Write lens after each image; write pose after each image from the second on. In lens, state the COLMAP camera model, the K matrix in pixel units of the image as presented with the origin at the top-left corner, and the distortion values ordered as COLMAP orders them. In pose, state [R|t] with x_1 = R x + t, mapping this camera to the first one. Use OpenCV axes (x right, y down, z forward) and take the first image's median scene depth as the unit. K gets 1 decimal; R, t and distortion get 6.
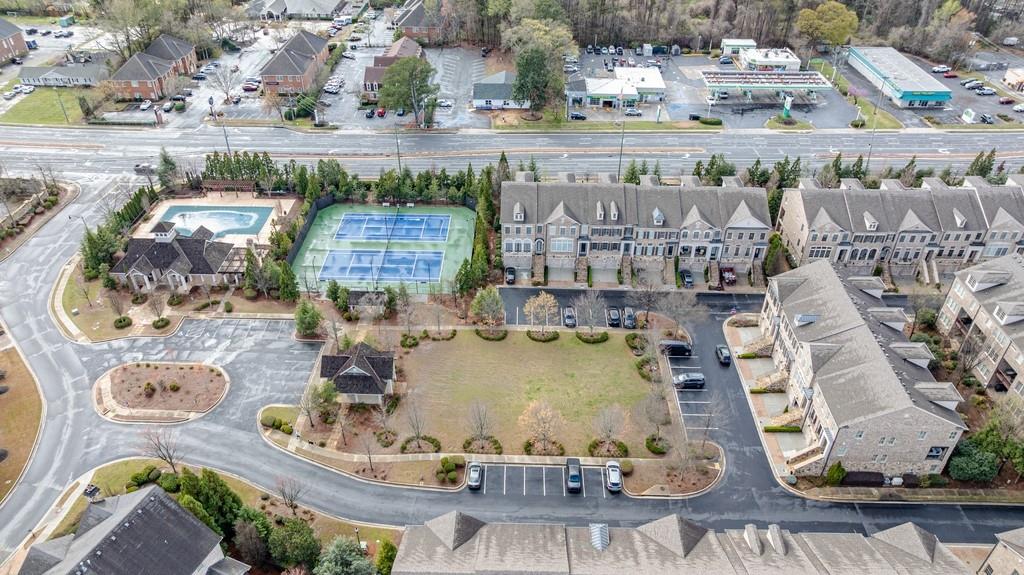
lens RADIAL K [[719.4, 0, 512.0], [0, 719.4, 287.5], [0, 0, 1]] dist [-0.025163, 0.000337]
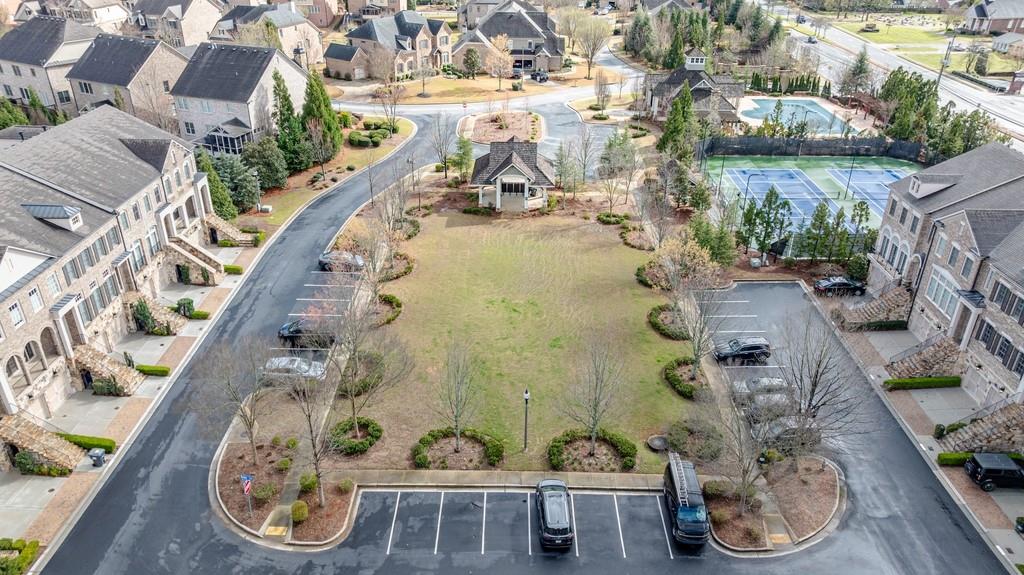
lens RADIAL K [[719.4, 0, 512.0], [0, 719.4, 287.5], [0, 0, 1]] dist [-0.025163, 0.000337]
pose [[0.004490, 0.459273, -0.888284, 0.442129], [-0.591061, 0.717736, 0.368107, -0.065954], [0.806615, 0.523377, 0.274681, 0.689530]]
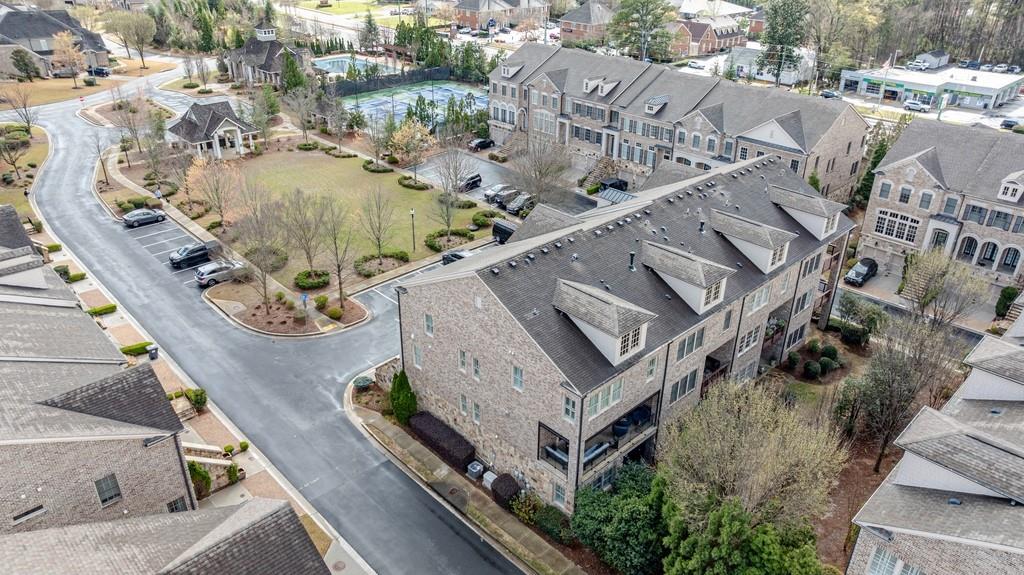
lens RADIAL K [[719.4, 0, 512.0], [0, 719.4, 287.5], [0, 0, 1]] dist [-0.025163, 0.000337]
pose [[0.705125, 0.330713, -0.627238, 0.581354], [-0.420106, 0.907454, 0.006185, 0.108793], [0.571235, 0.259145, 0.778803, 0.445513]]
